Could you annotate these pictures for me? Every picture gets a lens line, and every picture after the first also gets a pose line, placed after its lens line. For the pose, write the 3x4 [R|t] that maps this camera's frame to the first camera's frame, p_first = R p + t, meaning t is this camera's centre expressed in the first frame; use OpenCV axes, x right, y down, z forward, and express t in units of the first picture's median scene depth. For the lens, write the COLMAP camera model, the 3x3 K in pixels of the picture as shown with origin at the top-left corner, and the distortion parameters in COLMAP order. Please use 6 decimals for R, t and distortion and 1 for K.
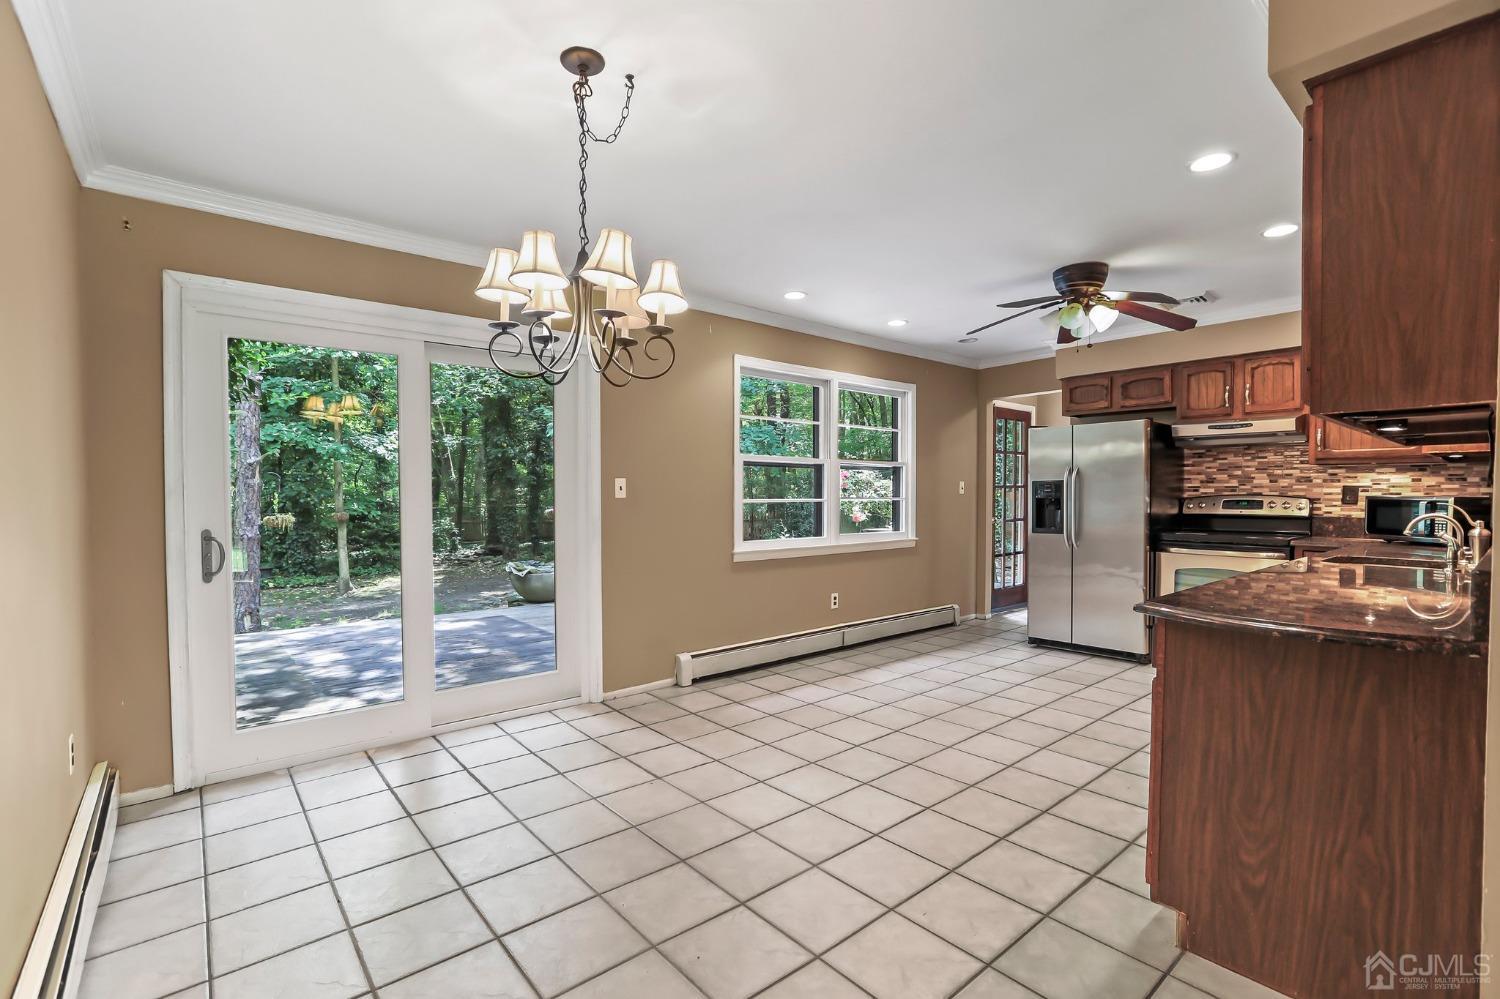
lens RADIAL K [[680.4, 0, 740.7], [0, 680.4, 506.1], [0, 0, 1]] dist [-0.037531, 0.015034]
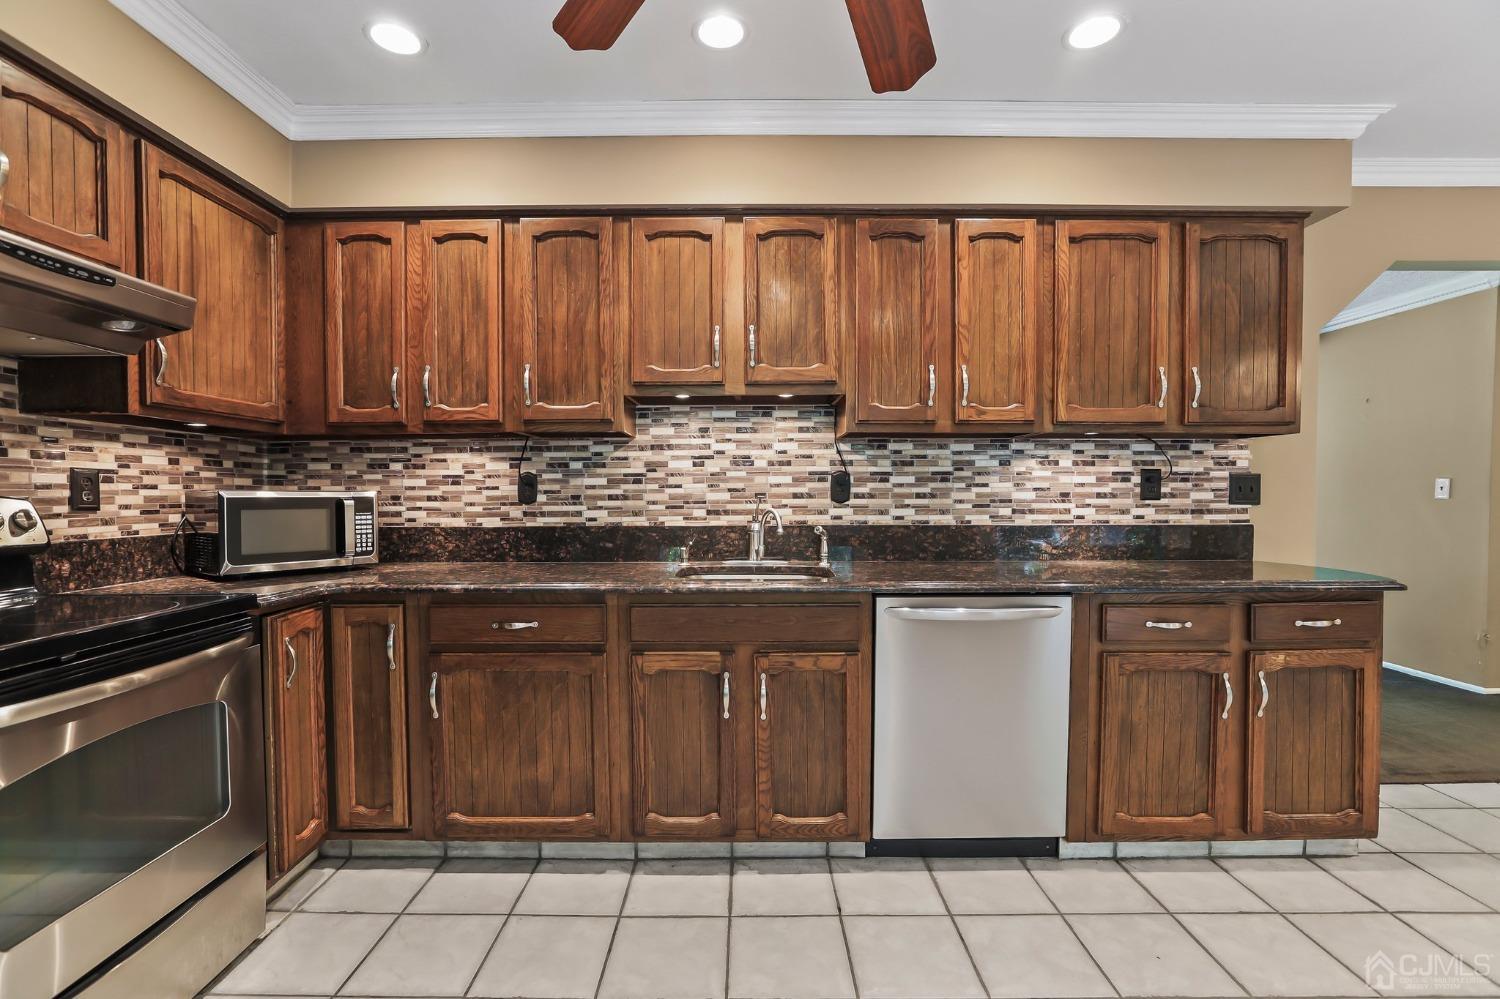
lens RADIAL K [[680.4, 0, 753.5], [0, 680.4, 505.0], [0, 0, 1]] dist [-0.037531, 0.015034]
pose [[-0.768570, -0.013050, 0.639633, 0.300970], [0.013846, 0.999218, 0.037024, -0.016938], [-0.639616, 0.037312, -0.767788, 1.076062]]
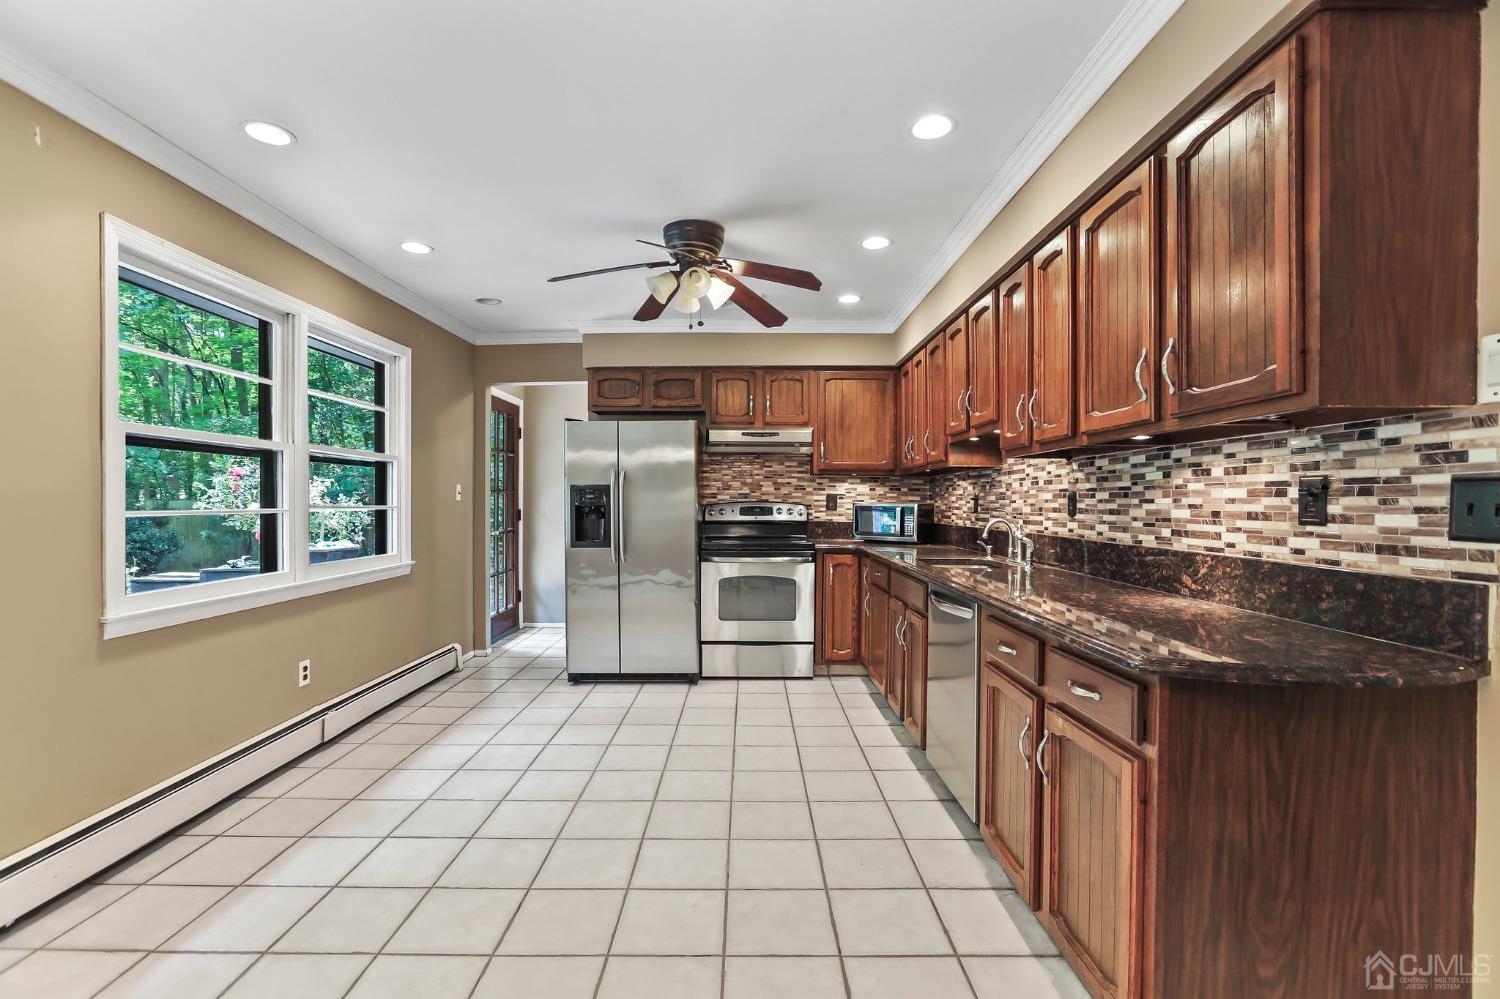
lens RADIAL K [[680.4, 0, 741.5], [0, 680.4, 507.5], [0, 0, 1]] dist [-0.037531, 0.015034]
pose [[0.644950, -0.005968, 0.764201, -0.085055], [0.011402, 0.999933, -0.001814, -0.006813], [-0.764139, 0.009884, 0.644976, 0.368765]]
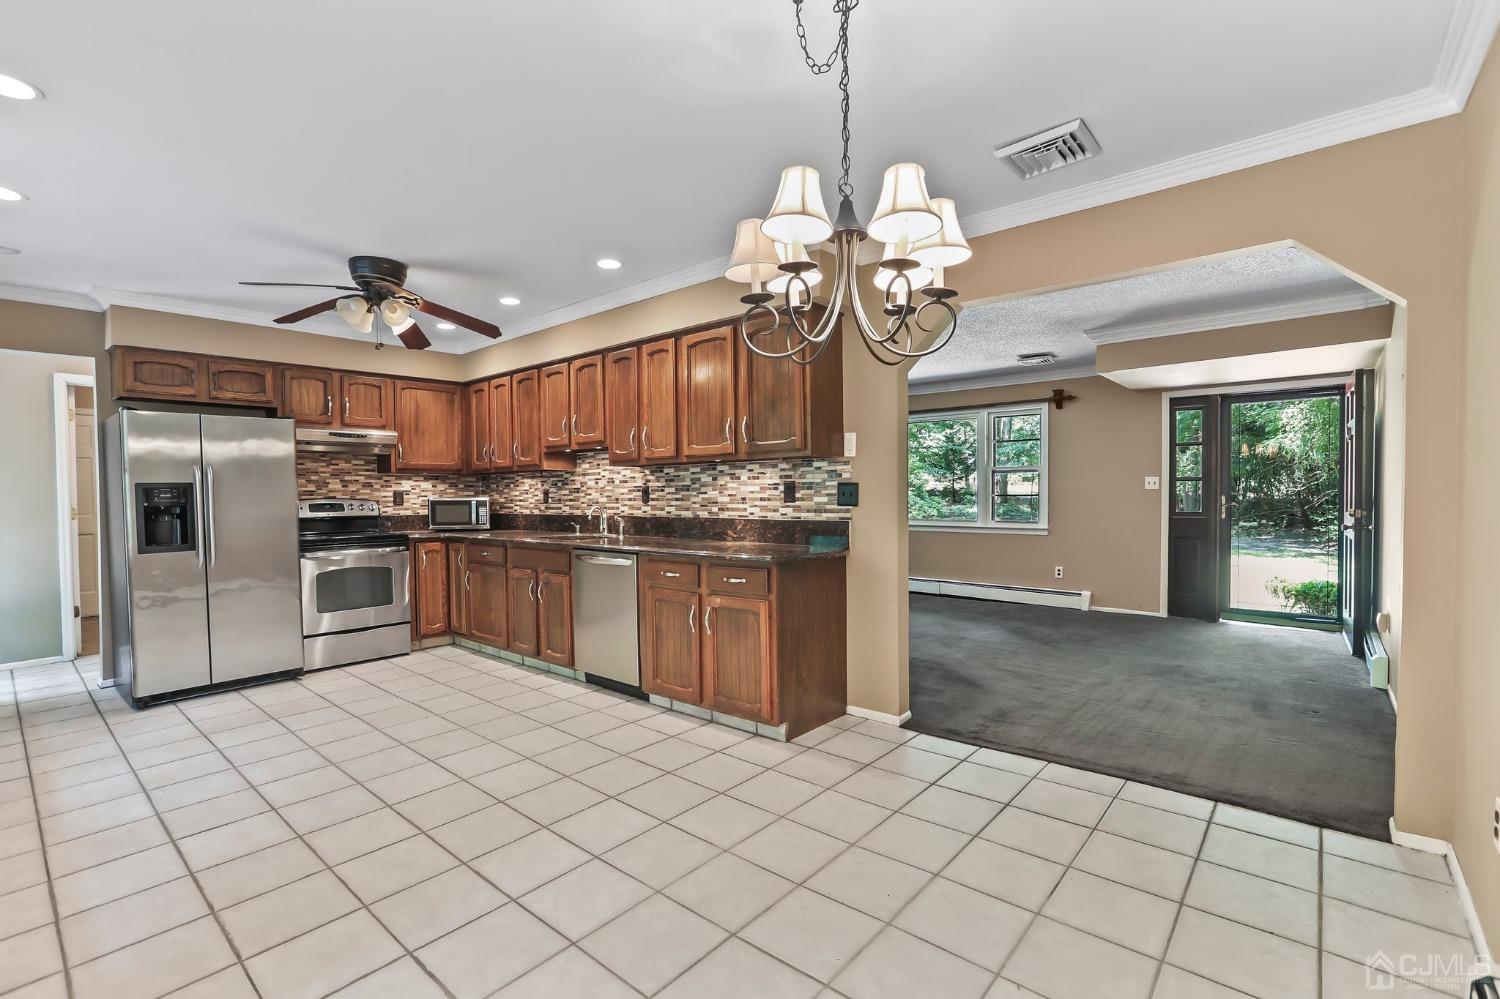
lens RADIAL K [[680.4, 0, 740.8], [0, 680.4, 505.4], [0, 0, 1]] dist [-0.037531, 0.015034]
pose [[-0.159611, -0.017711, 0.987021, -0.464754], [0.029552, 0.999305, 0.022711, -0.011981], [-0.986738, 0.032794, -0.158976, 0.572980]]
